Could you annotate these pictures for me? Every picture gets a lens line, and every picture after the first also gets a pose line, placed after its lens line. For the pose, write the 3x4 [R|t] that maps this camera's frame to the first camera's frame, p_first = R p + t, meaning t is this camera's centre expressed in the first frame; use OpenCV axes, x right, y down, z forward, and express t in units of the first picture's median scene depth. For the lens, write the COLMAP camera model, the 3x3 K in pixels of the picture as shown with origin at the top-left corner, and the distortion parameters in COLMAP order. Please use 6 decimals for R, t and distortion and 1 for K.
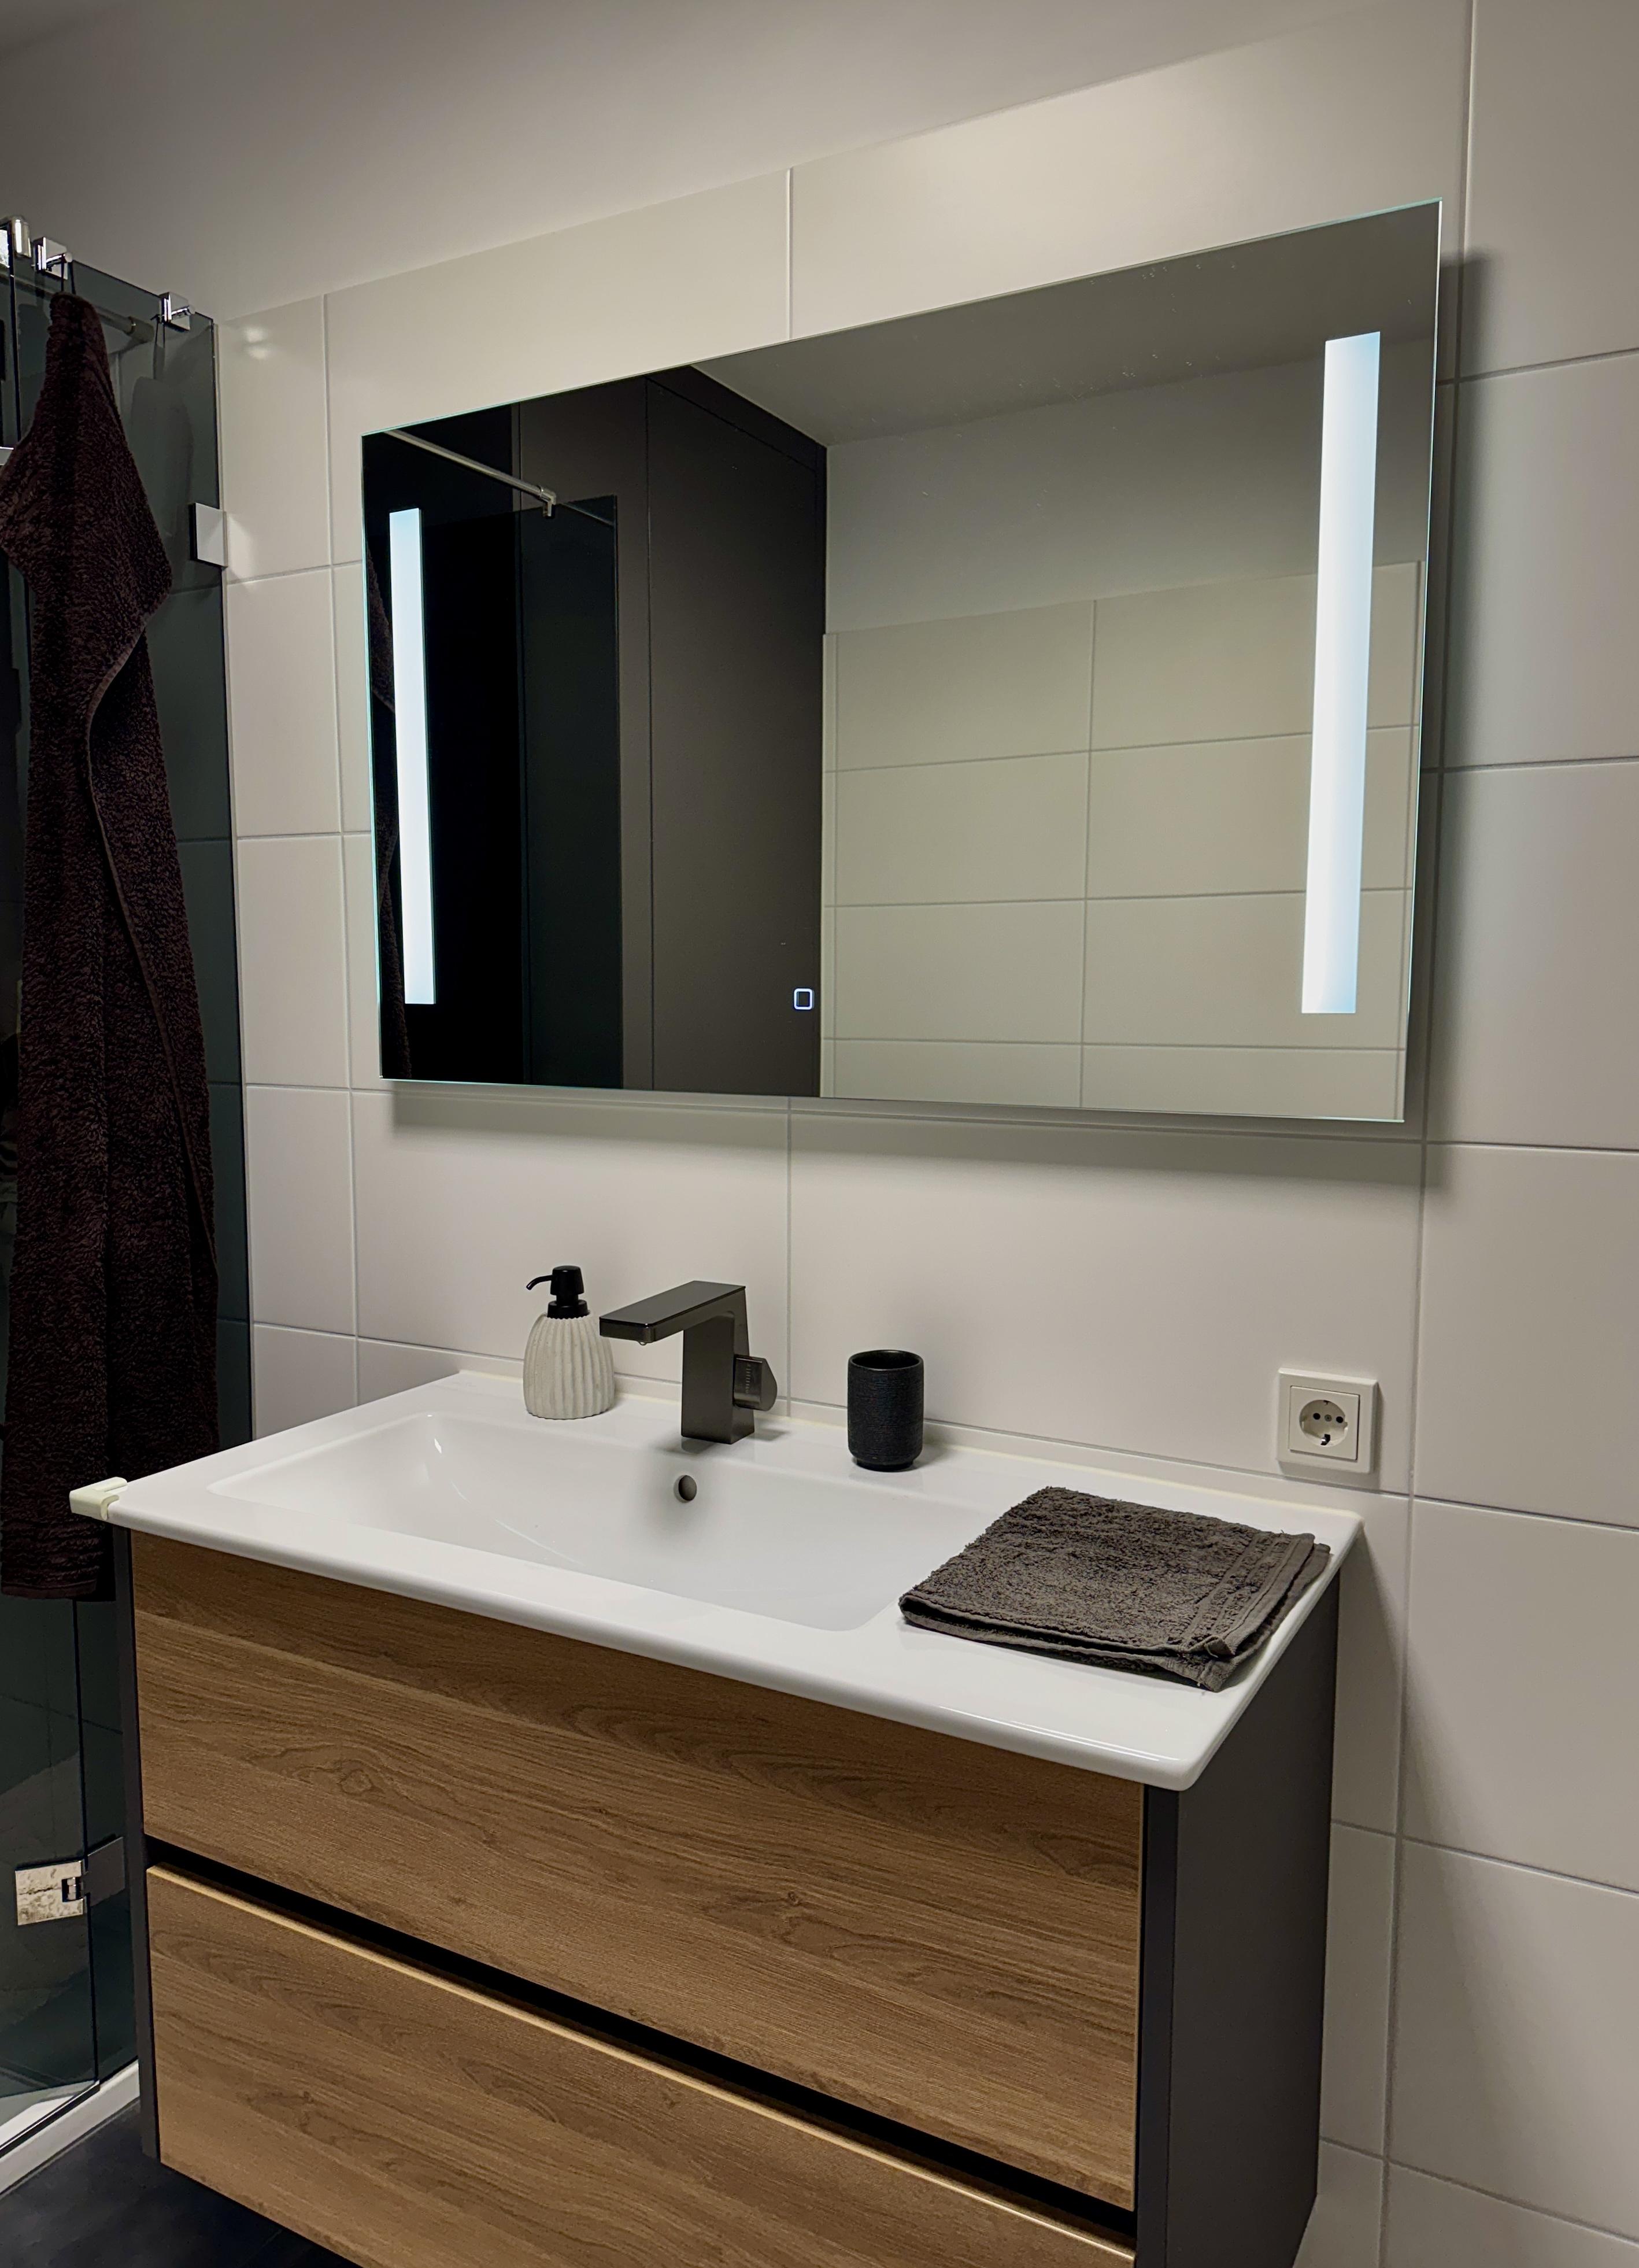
lens RADIAL K [[1631.5, 0, 813.2], [0, 1631.5, 1136.5], [0, 0, 1]] dist [0.065377, -0.087559]
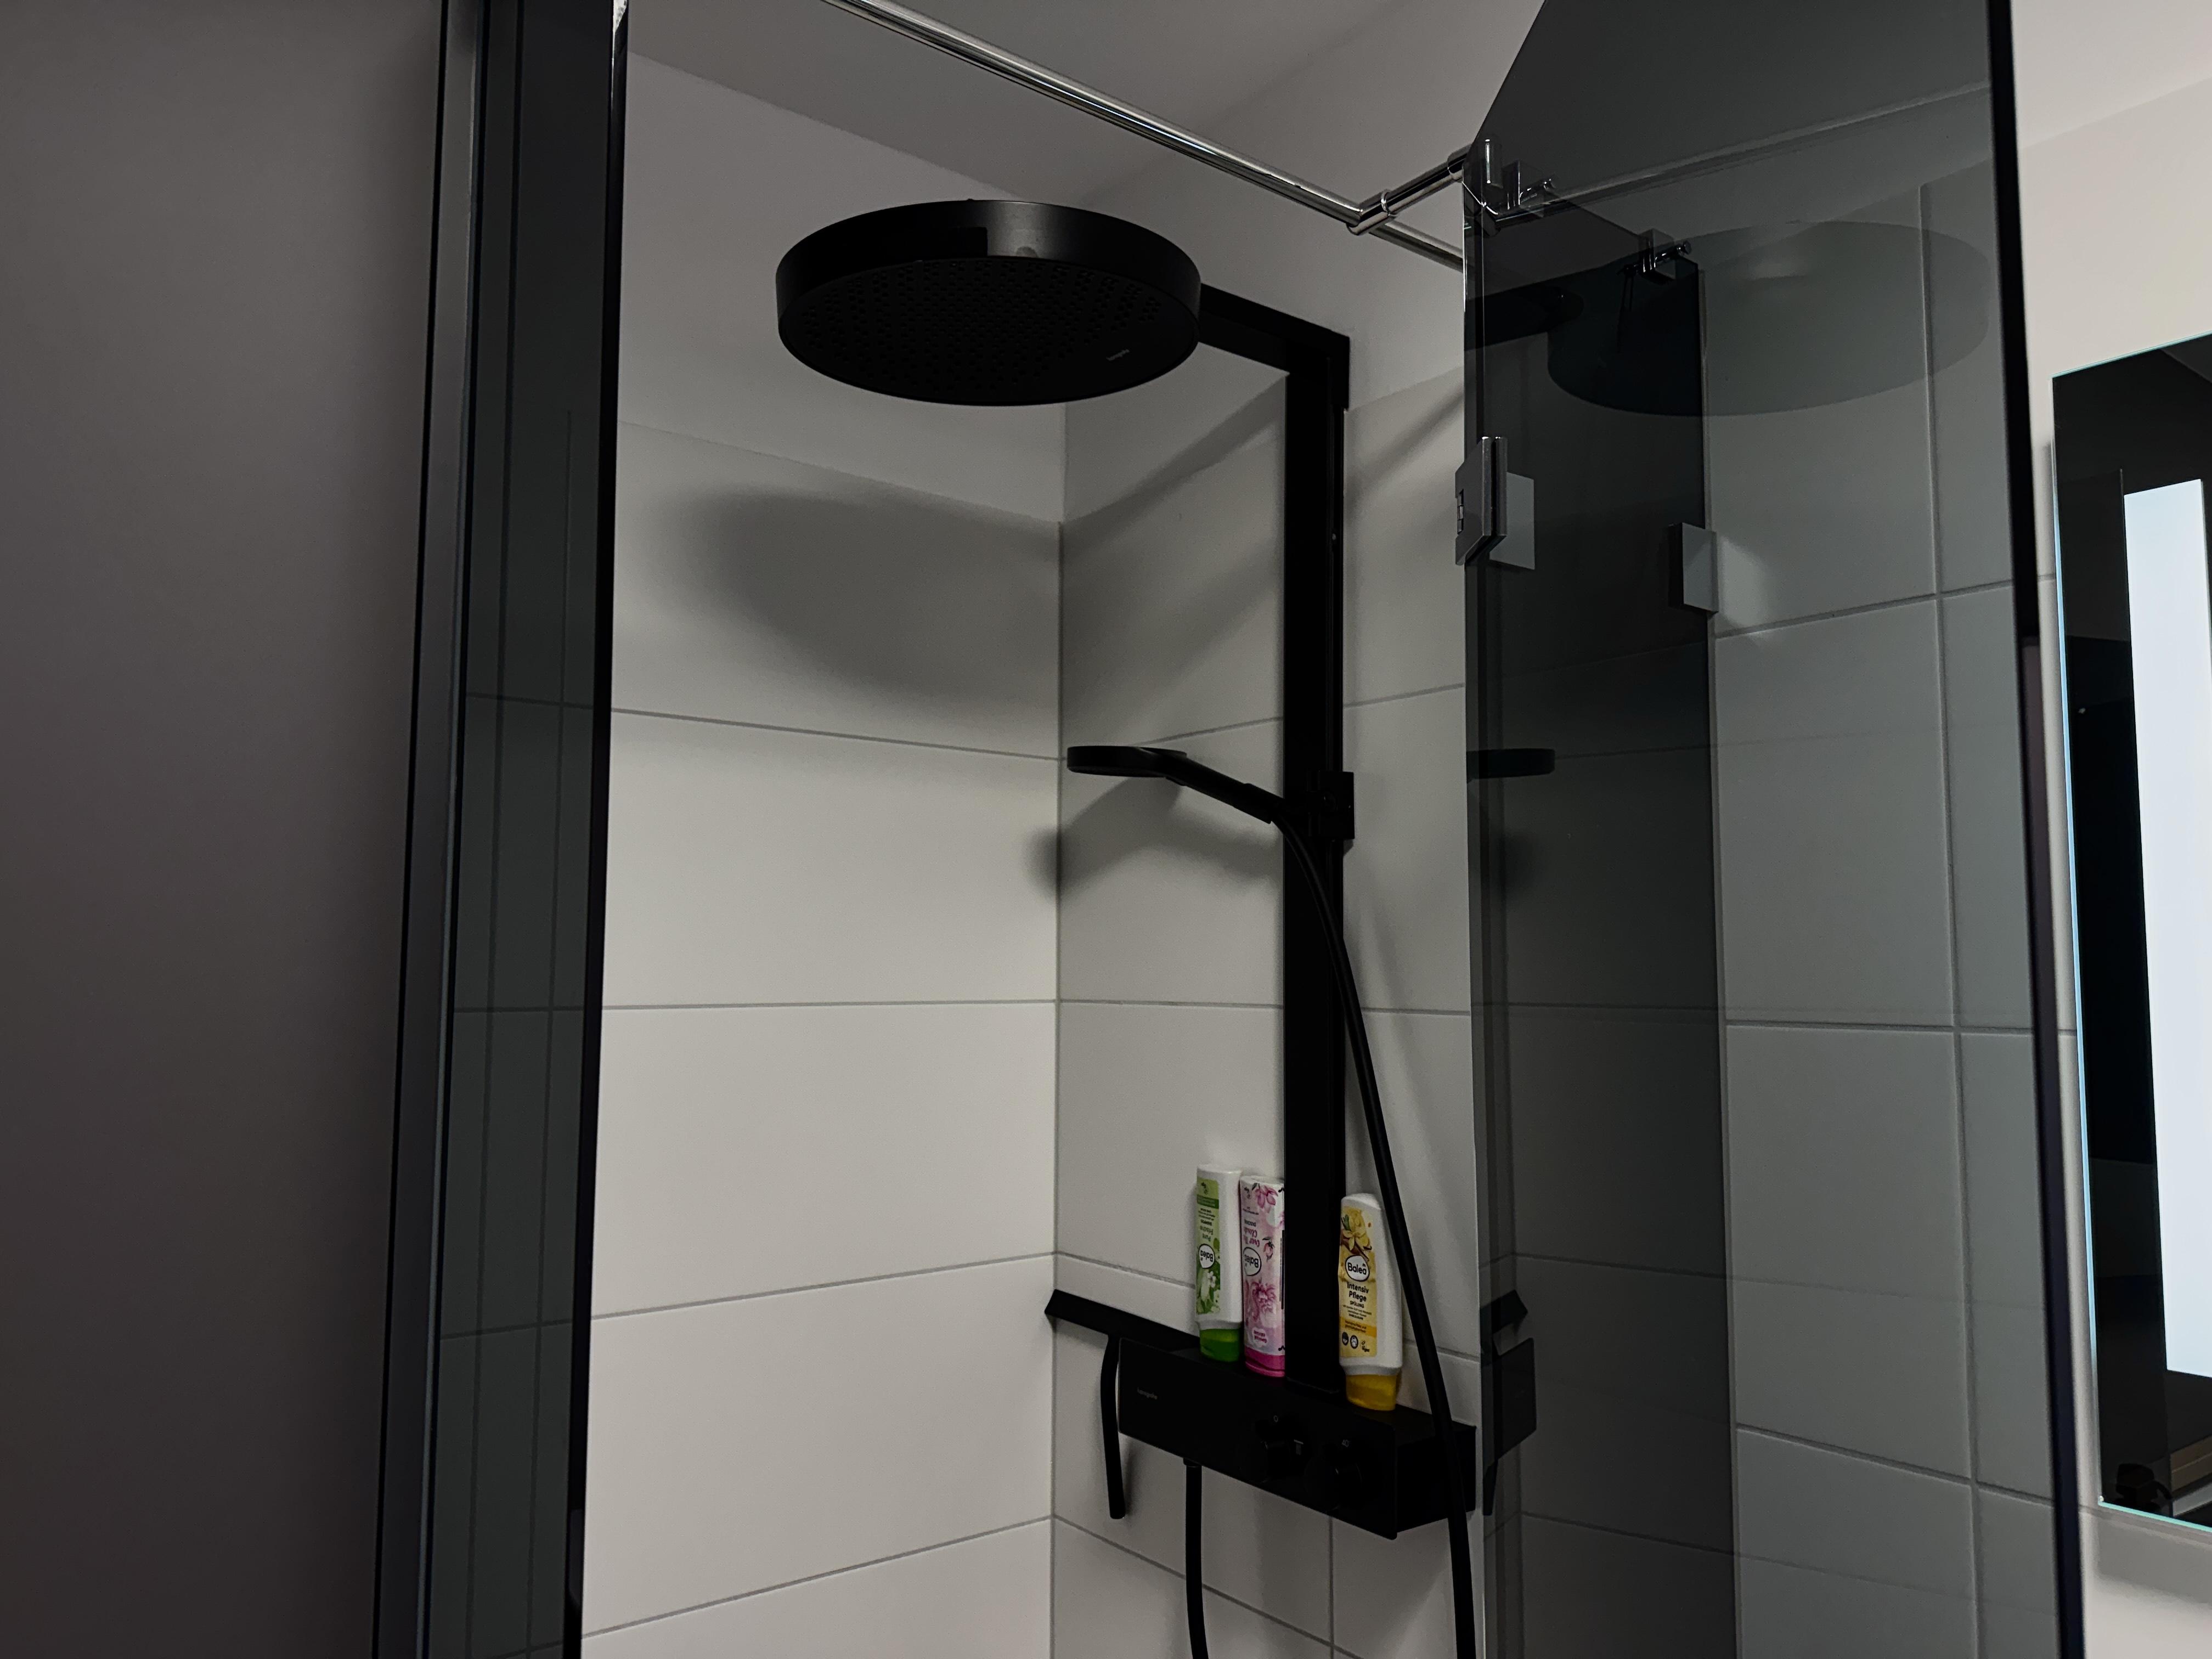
lens RADIAL K [[1548.4, 0, 1111.4], [0, 1548.4, 839.4], [0, 0, 1]] dist [0.100978, -0.137837]
pose [[0.921231, -0.026782, -0.388093, -0.432893], [-0.044811, 0.983681, -0.174253, -0.176019], [0.386426, 0.177918, 0.904997, 0.459887]]
